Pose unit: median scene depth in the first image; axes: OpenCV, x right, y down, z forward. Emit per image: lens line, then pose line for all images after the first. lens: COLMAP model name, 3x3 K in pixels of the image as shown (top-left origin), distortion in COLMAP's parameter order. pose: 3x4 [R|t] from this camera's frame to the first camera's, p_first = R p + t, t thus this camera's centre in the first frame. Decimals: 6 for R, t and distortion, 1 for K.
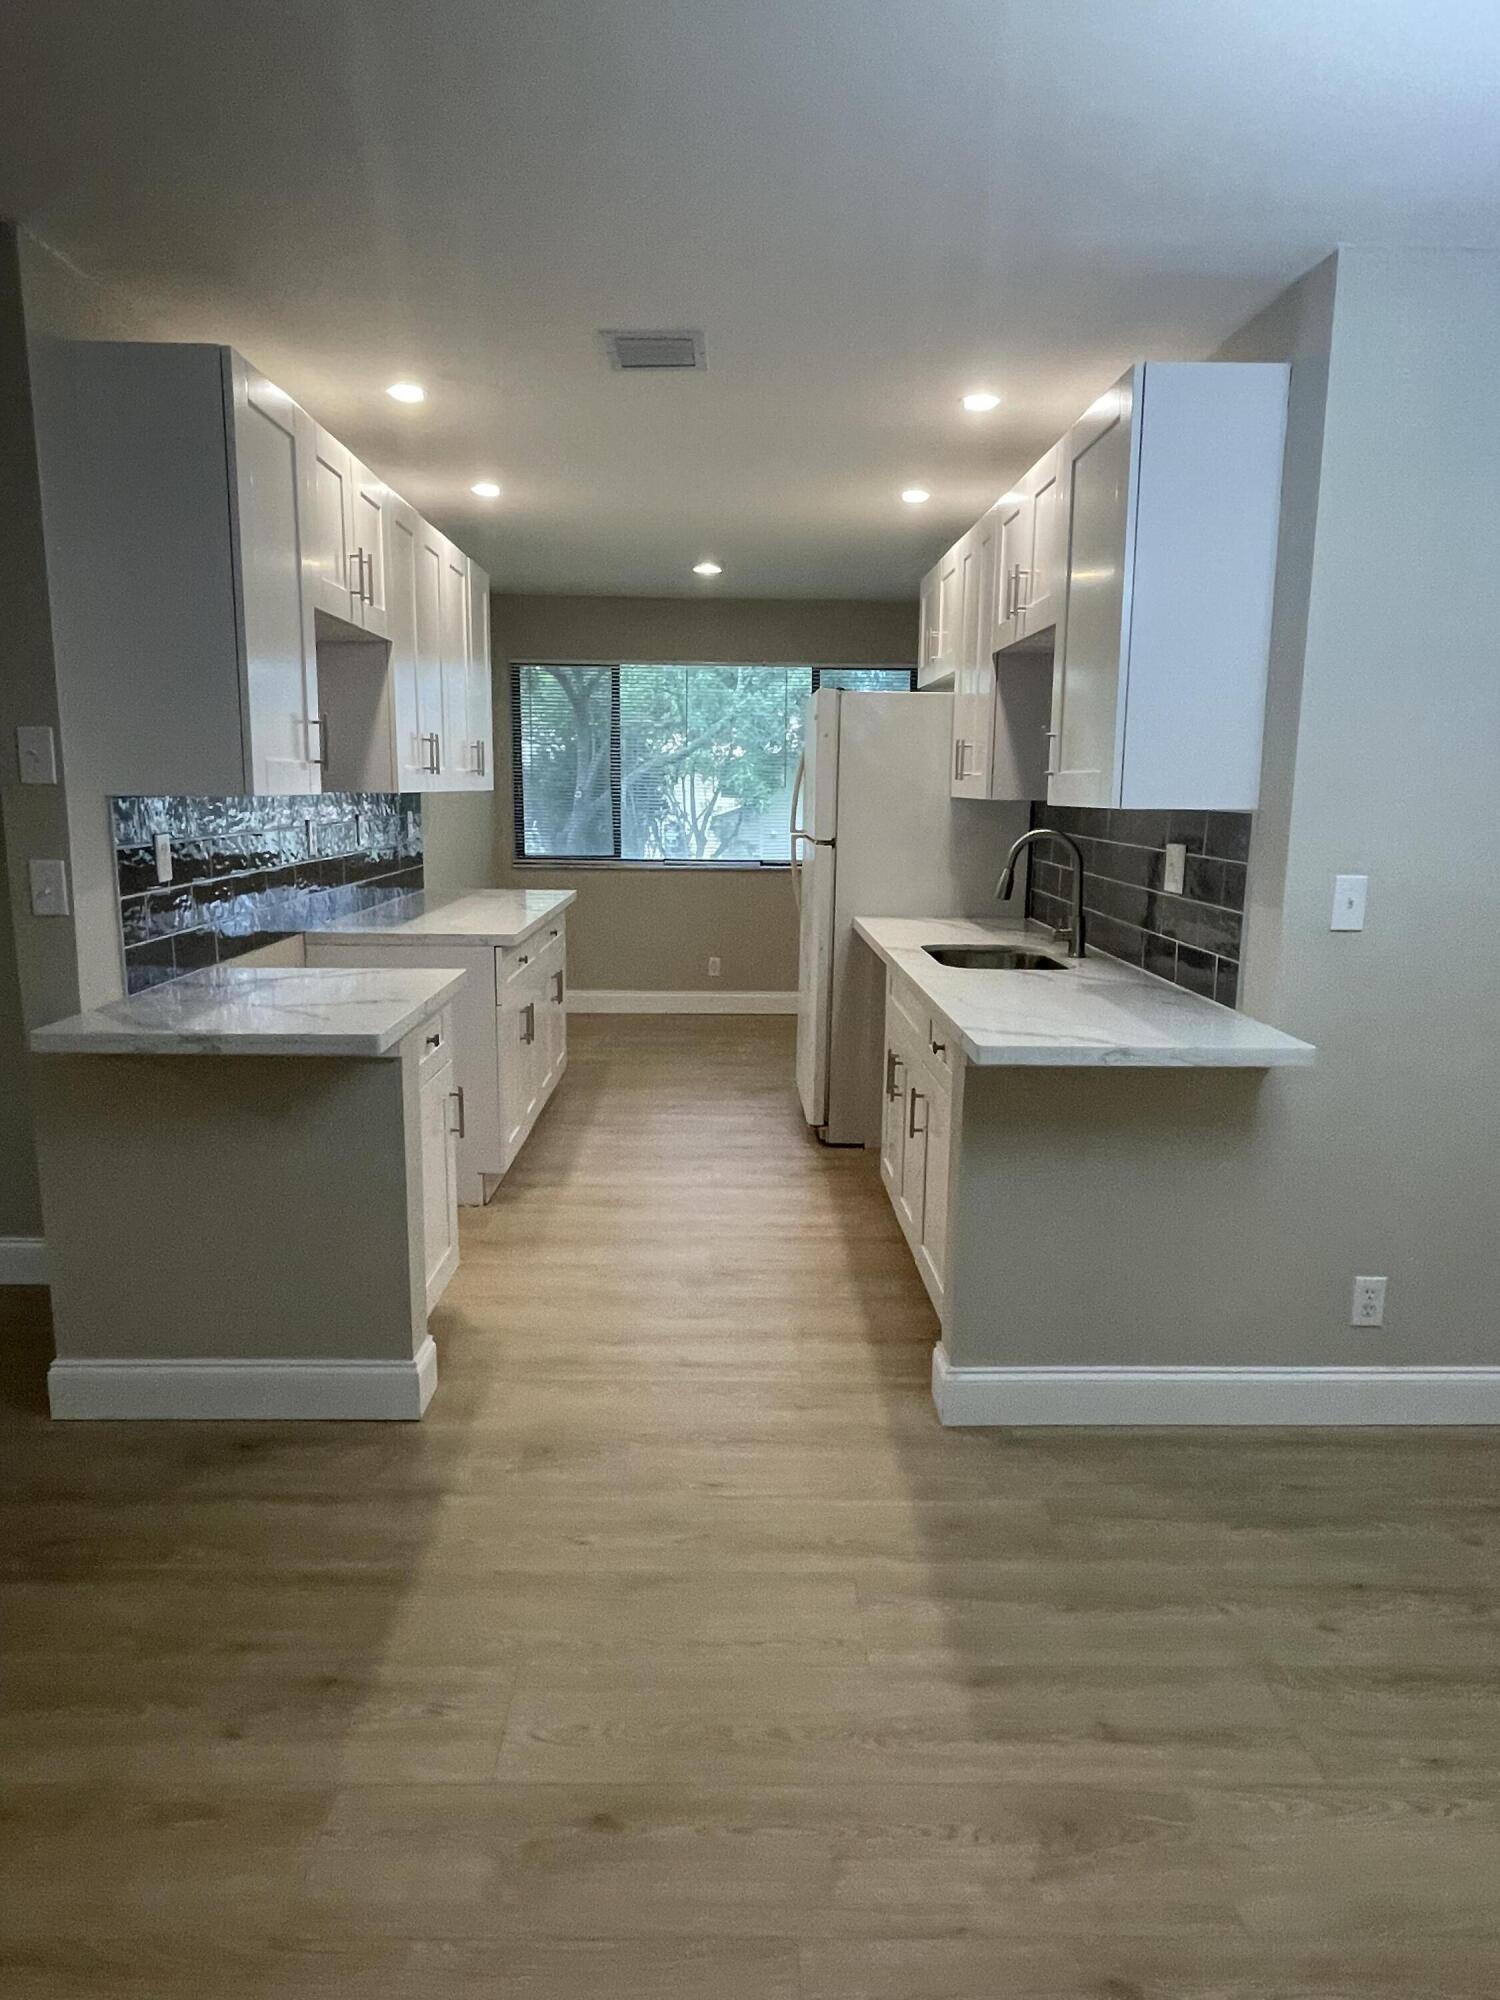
lens RADIAL K [[1232.0, 0, 747.4], [0, 1232.0, 989.7], [0, 0, 1]] dist [-0.001600, -0.003471]
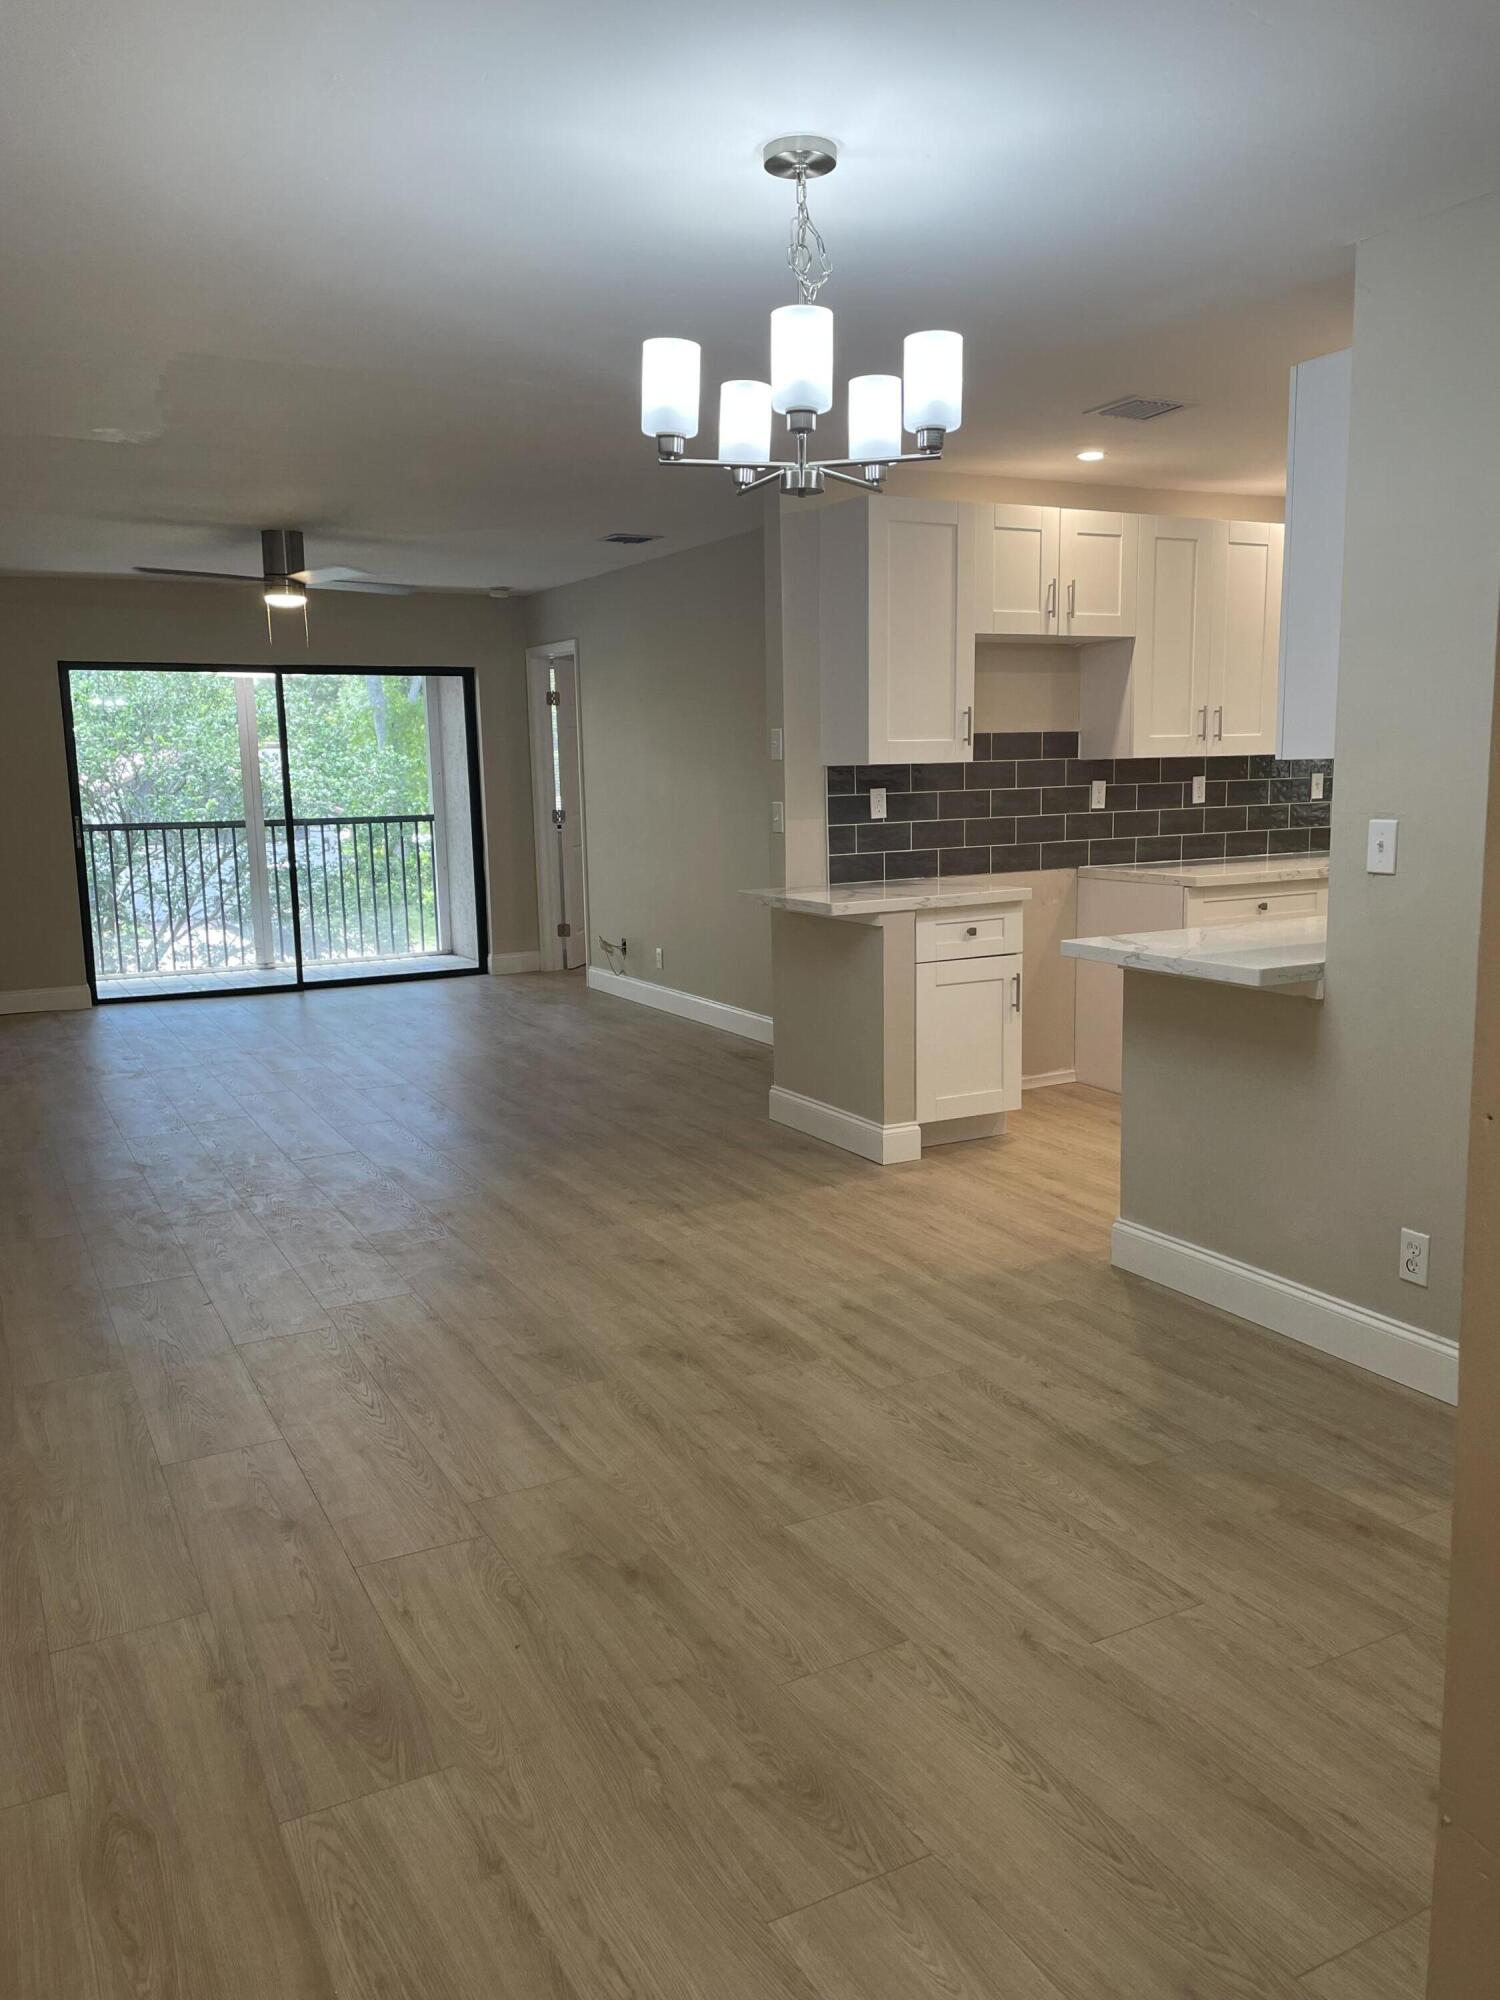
lens RADIAL K [[1500.1, 0, 751.5], [0, 1500.1, 1005.5], [0, 0, 1]] dist [0.003998, -0.000200]
pose [[0.454383, 0.123695, -0.882177, 1.293167], [-0.123390, 0.989506, 0.075190, 0.029880], [0.882219, 0.074687, 0.464877, -0.035707]]
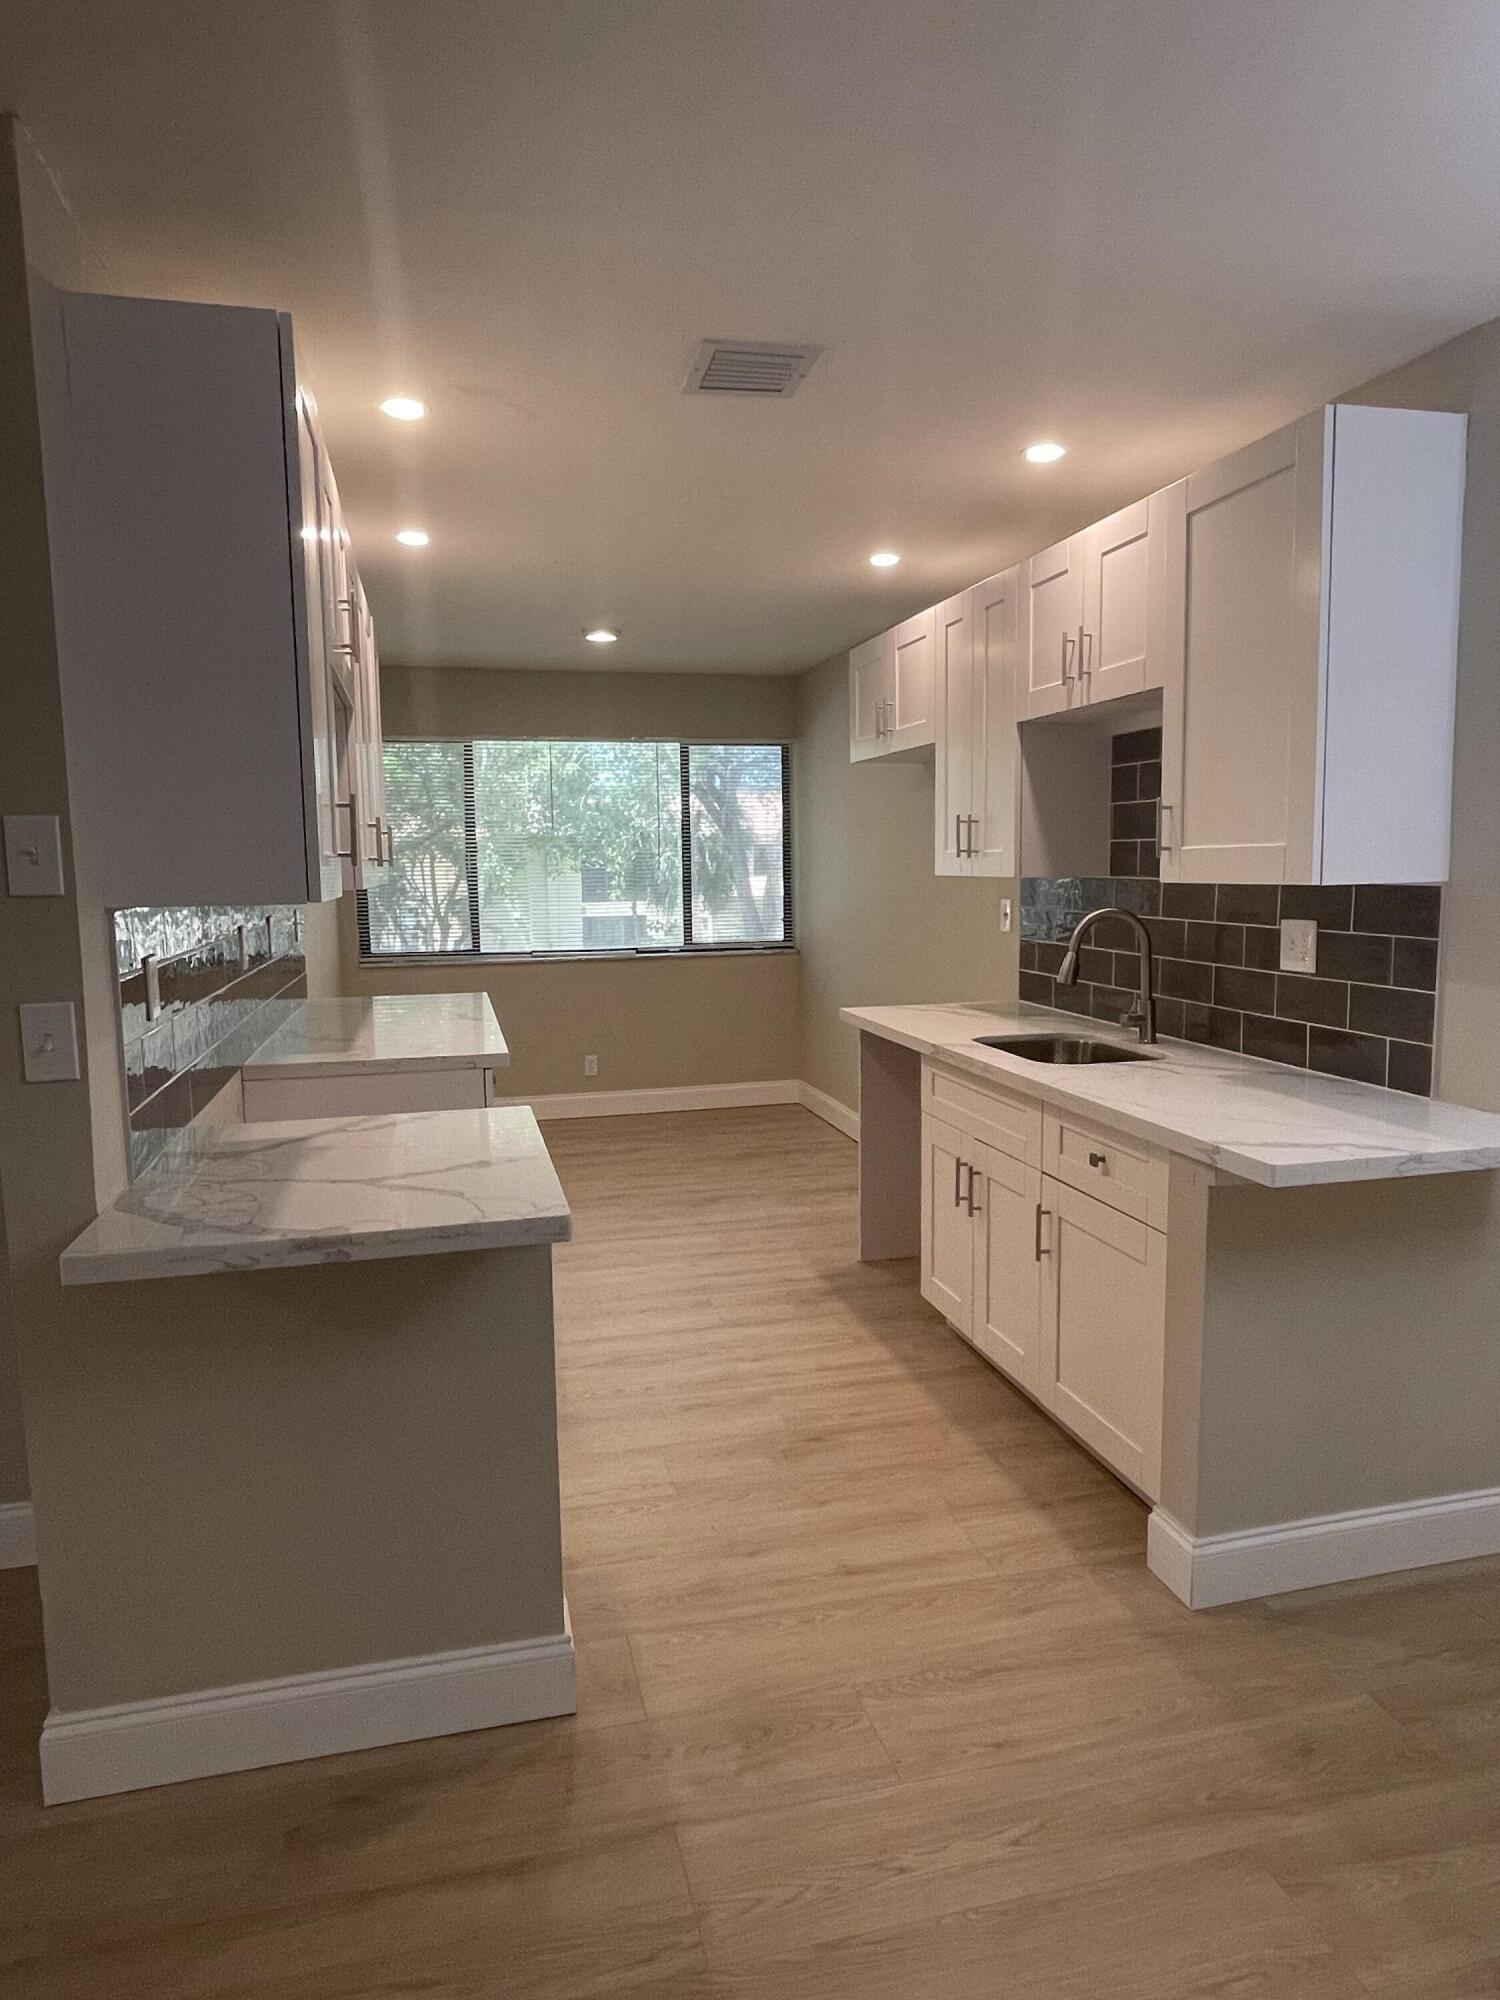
lens RADIAL K [[1232.0, 0, 748.3], [0, 1232.0, 992.8], [0, 0, 1]] dist [-0.001600, -0.003471]
pose [[0.974176, -0.048712, 0.220471, -0.309549], [0.061904, 0.996657, -0.053320, -0.044959], [-0.217137, 0.065591, 0.973935, 0.211044]]
